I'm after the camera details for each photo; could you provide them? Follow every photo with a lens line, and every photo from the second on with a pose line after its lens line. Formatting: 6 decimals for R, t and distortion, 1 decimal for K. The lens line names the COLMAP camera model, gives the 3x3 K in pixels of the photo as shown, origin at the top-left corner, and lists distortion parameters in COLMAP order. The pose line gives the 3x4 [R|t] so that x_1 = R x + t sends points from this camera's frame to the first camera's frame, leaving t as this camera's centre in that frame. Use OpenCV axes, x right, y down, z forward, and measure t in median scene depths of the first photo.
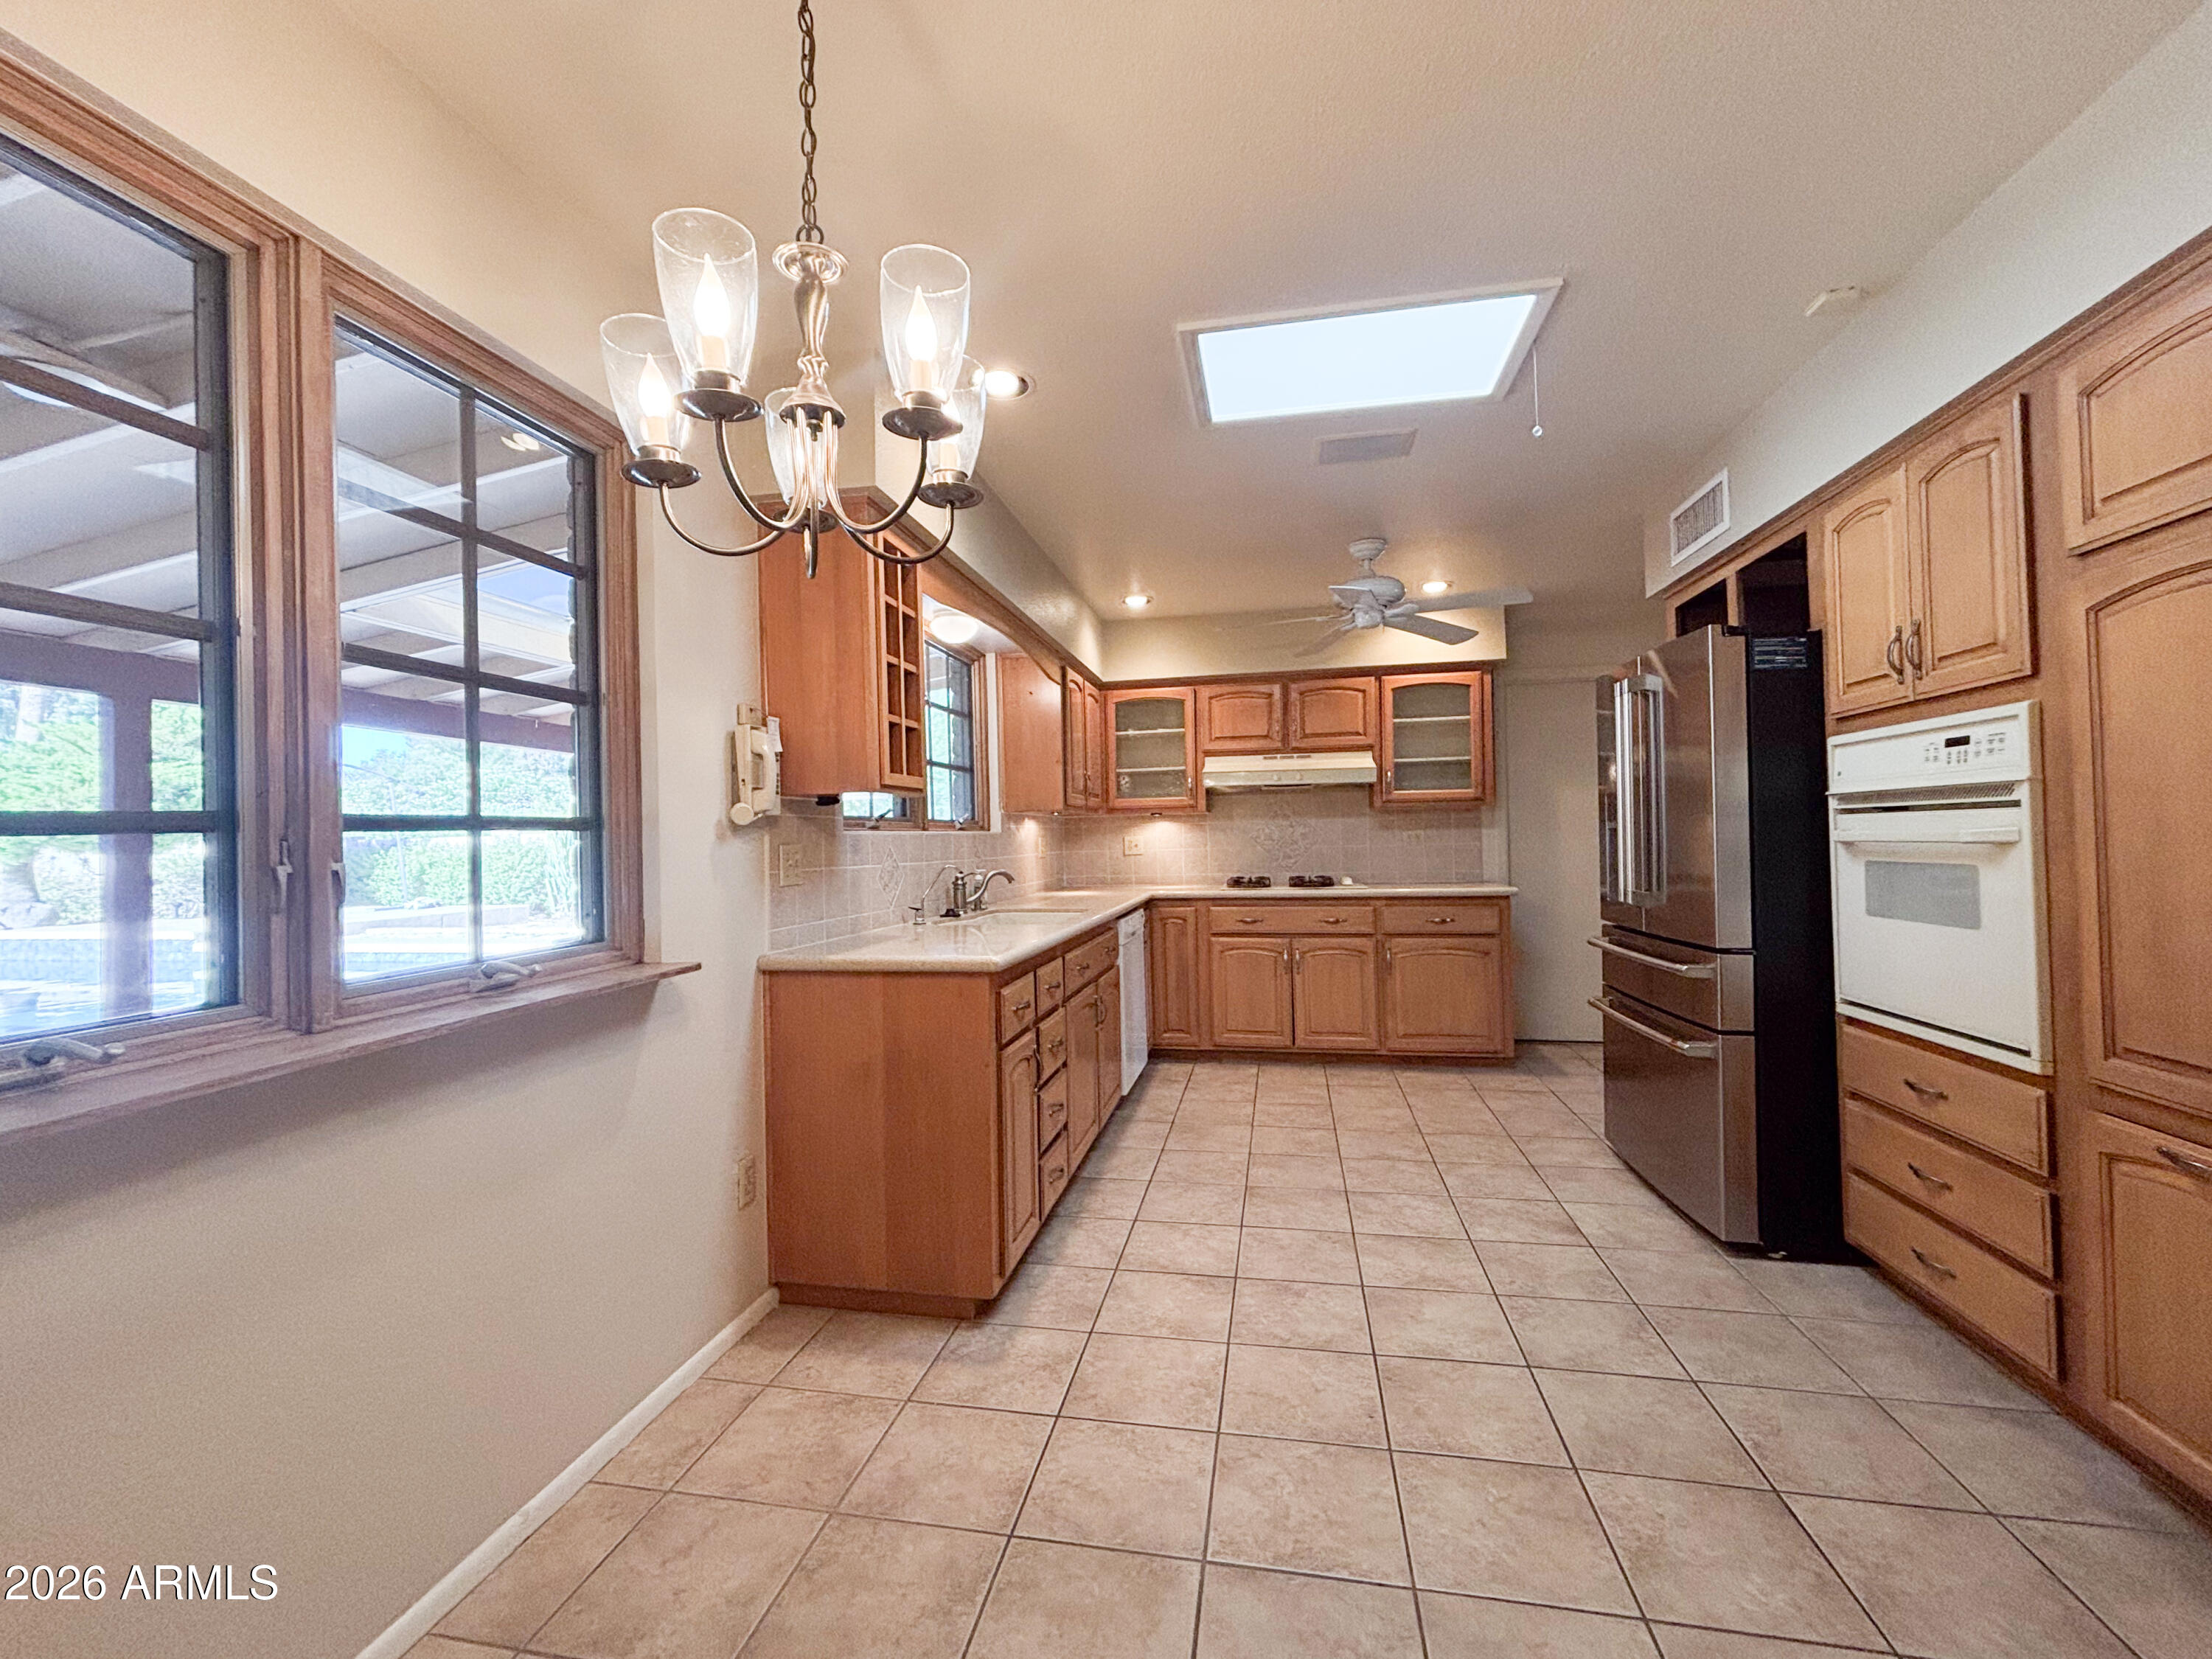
lens RADIAL K [[906.5, 0, 1107.8], [0, 906.5, 826.2], [0, 0, 1]] dist [0.002718, 0.000824]
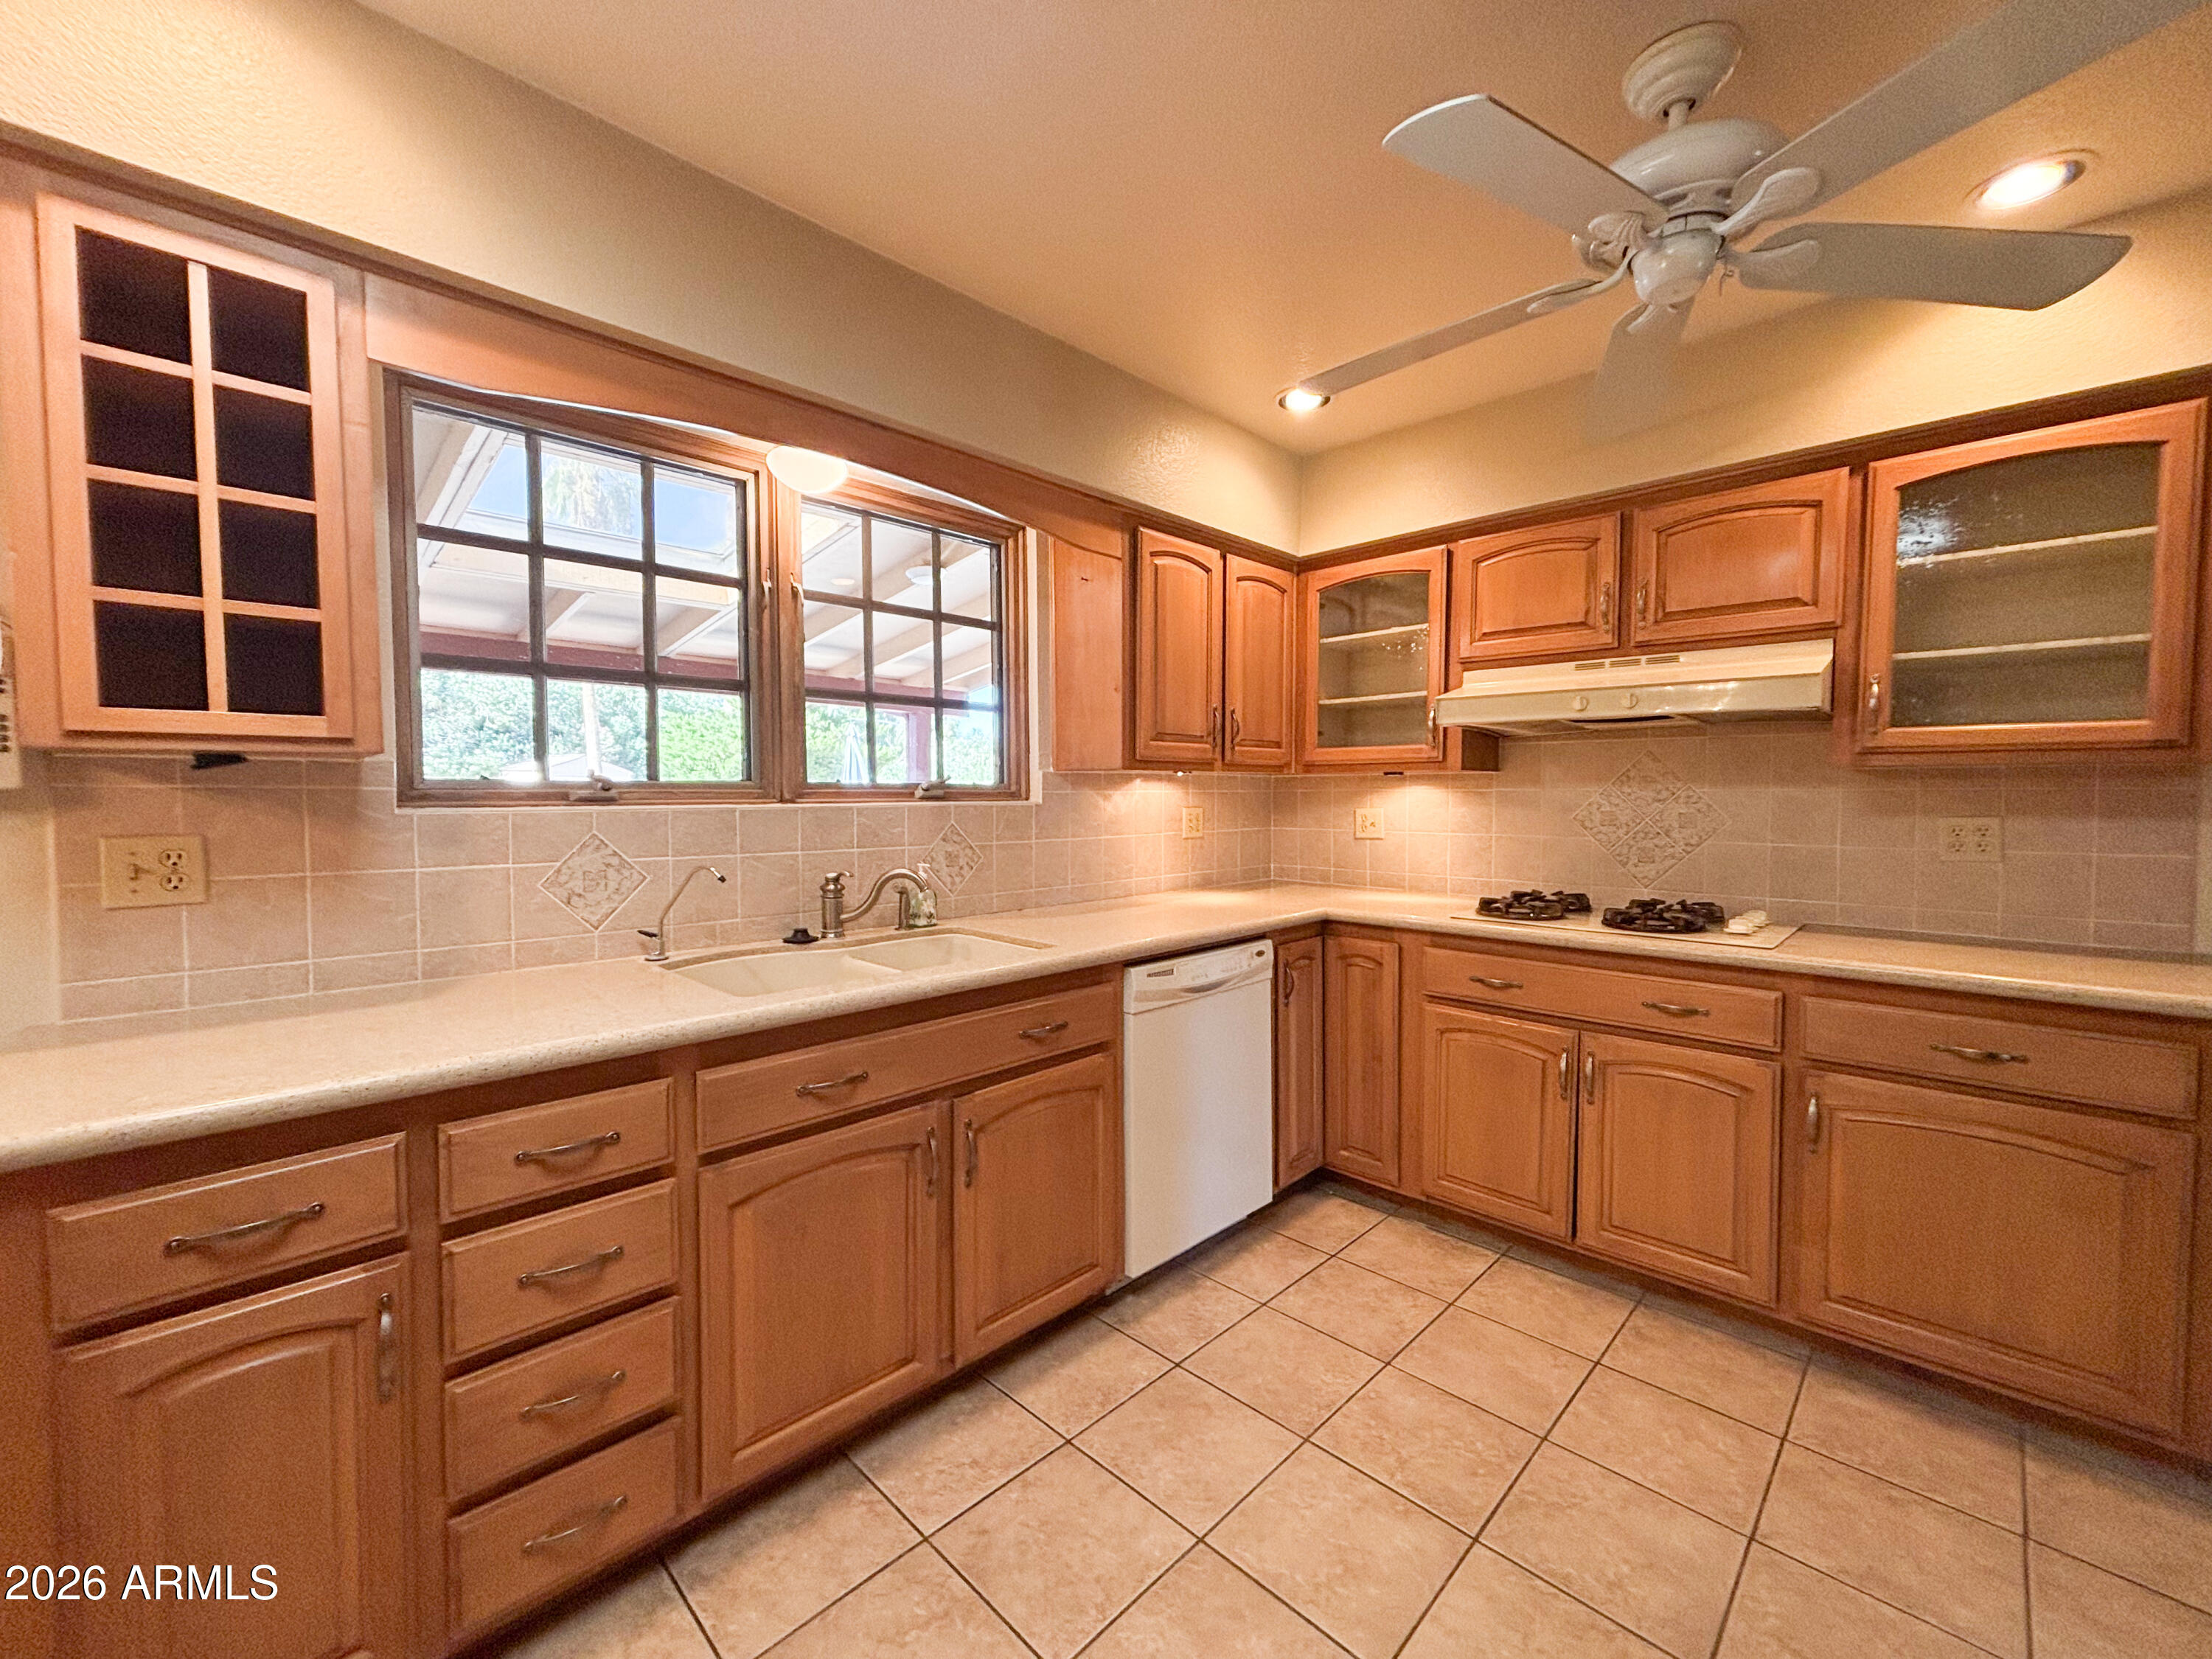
lens RADIAL K [[898.7, 0, 1103.9], [0, 898.7, 826.7], [0, 0, 1]] dist [0.001324, -0.000657]
pose [[0.830552, 0.044314, -0.555175, 0.379391], [-0.010486, 0.997897, 0.063964, -0.023570], [0.556842, -0.047304, 0.829270, 0.672265]]
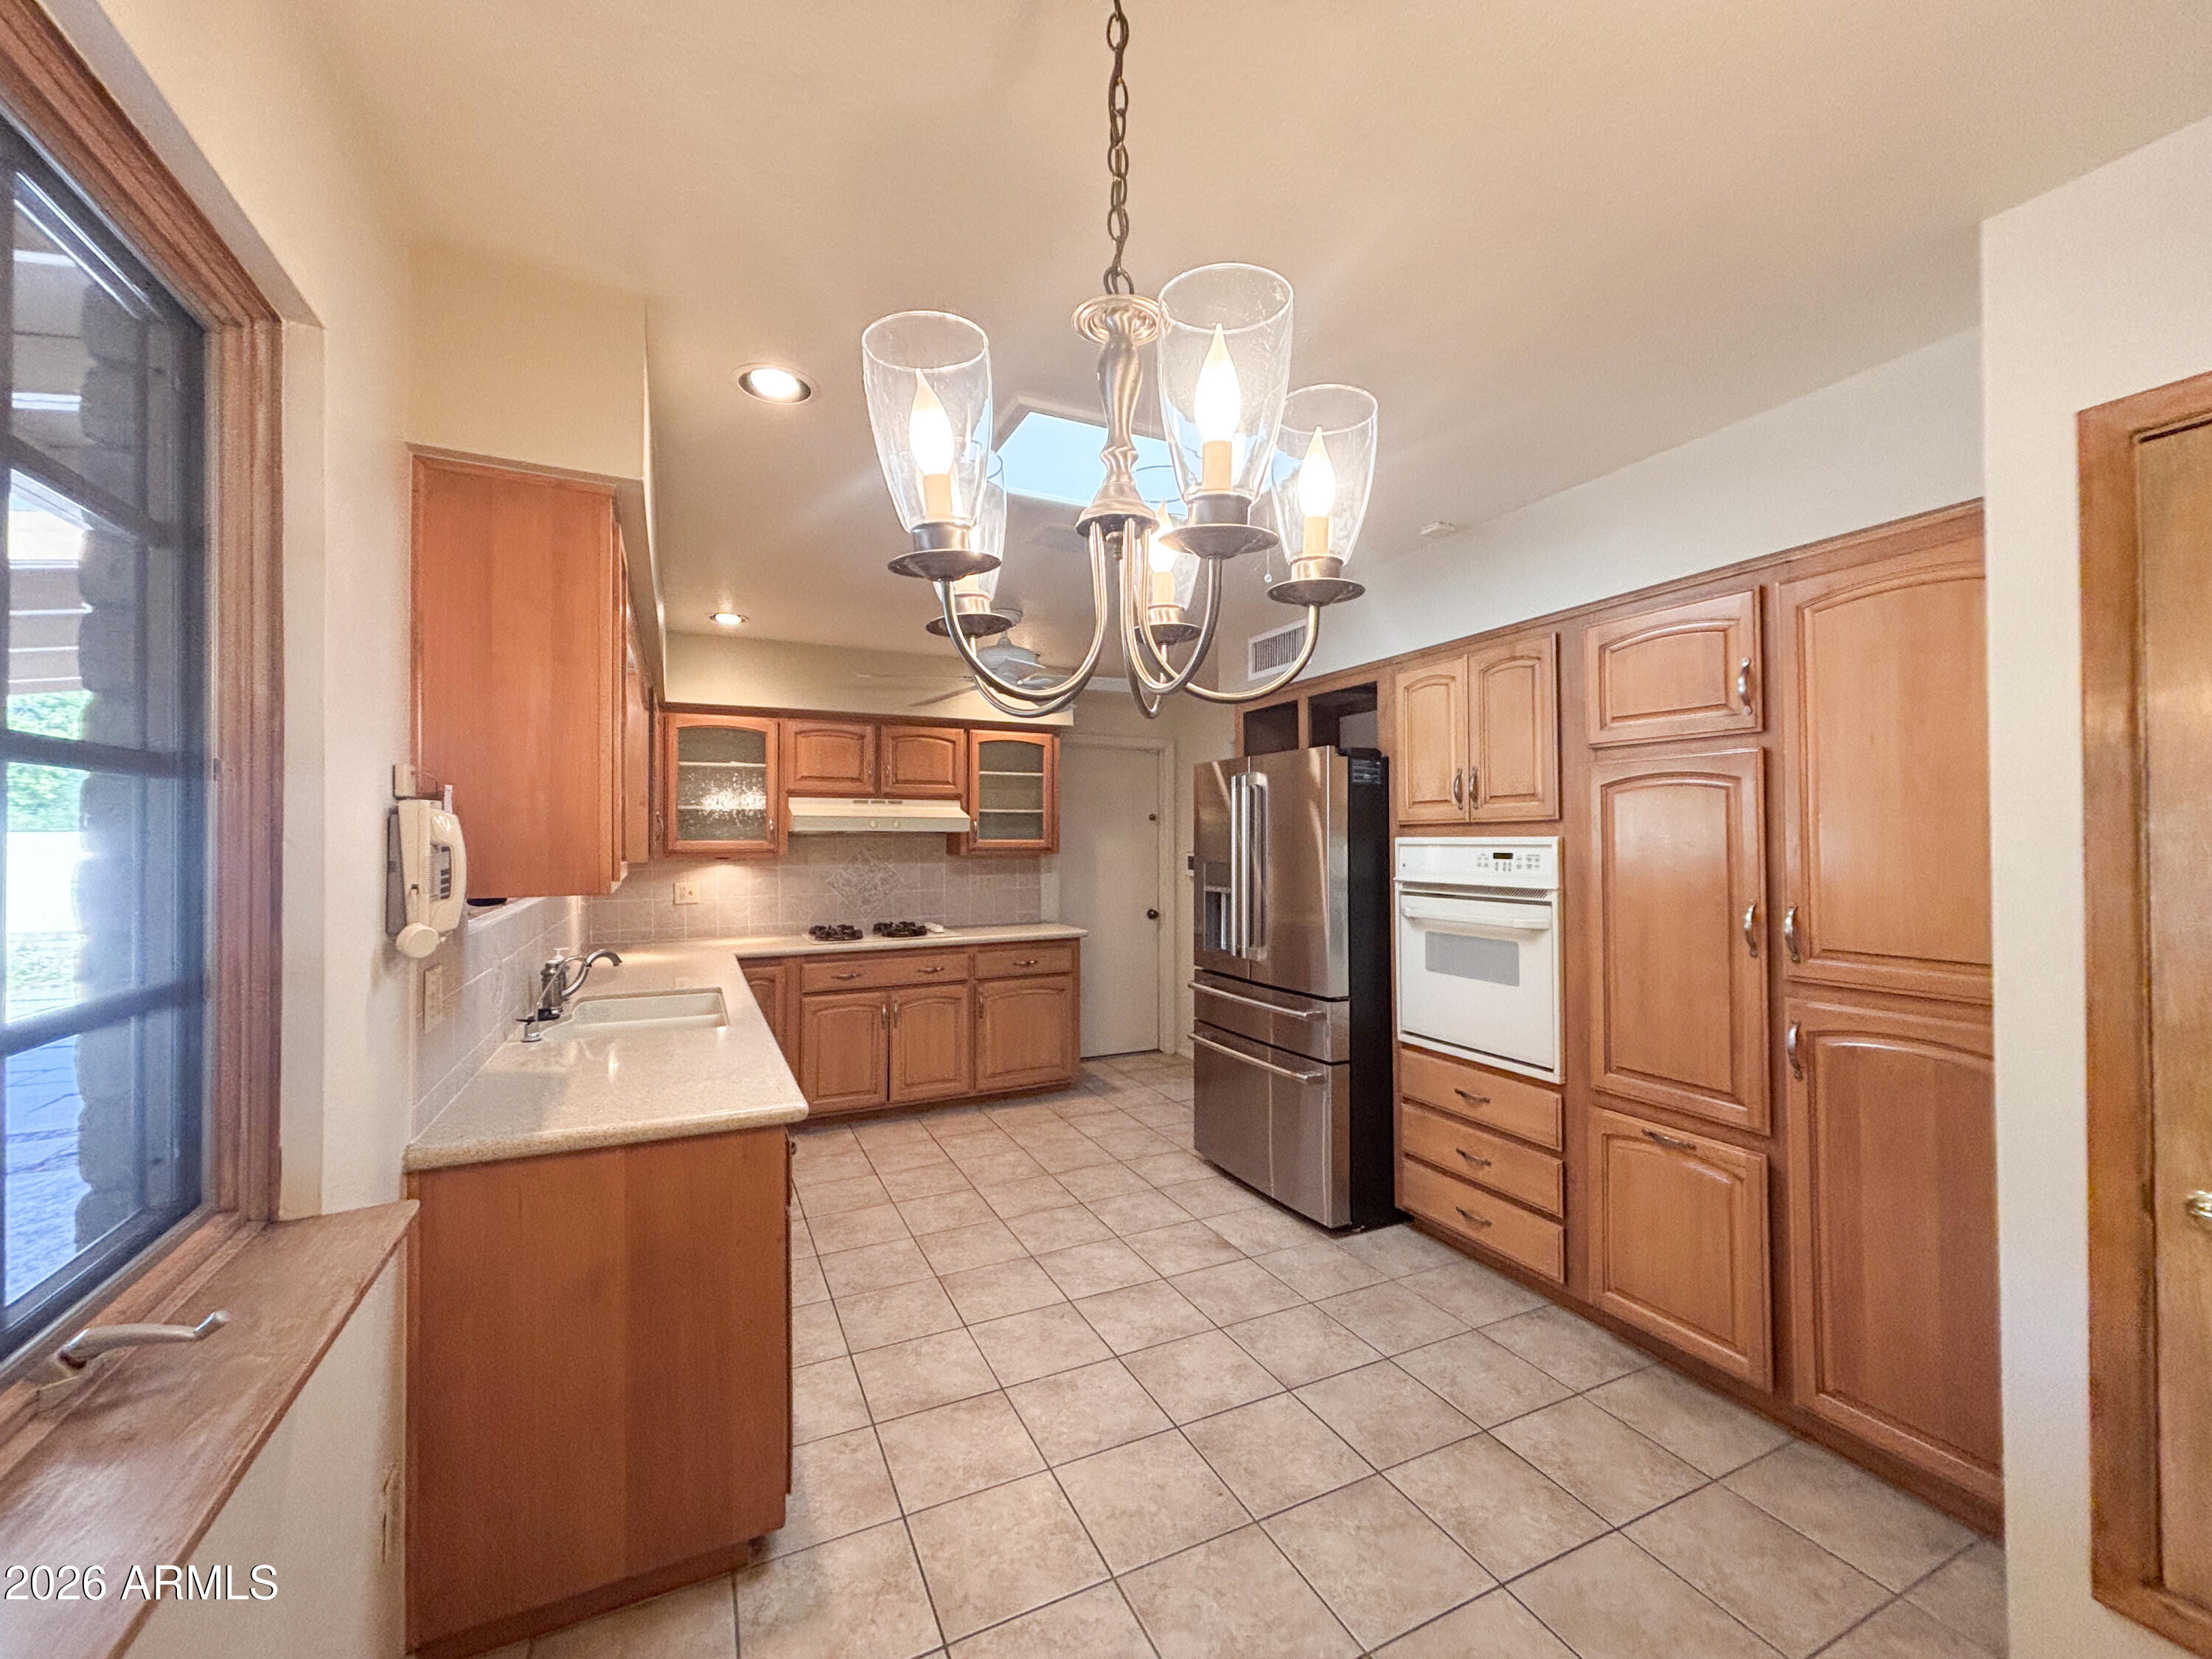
lens RADIAL K [[886.7, 0, 1094.9], [0, 886.7, 827.3], [0, 0, 1]] dist [-0.000003, -0.000209]
pose [[0.810455, 0.024816, 0.585275, -0.268370], [-0.021785, 0.999688, -0.012220, -0.067397], [-0.585396, -0.002847, 0.810743, 0.144993]]
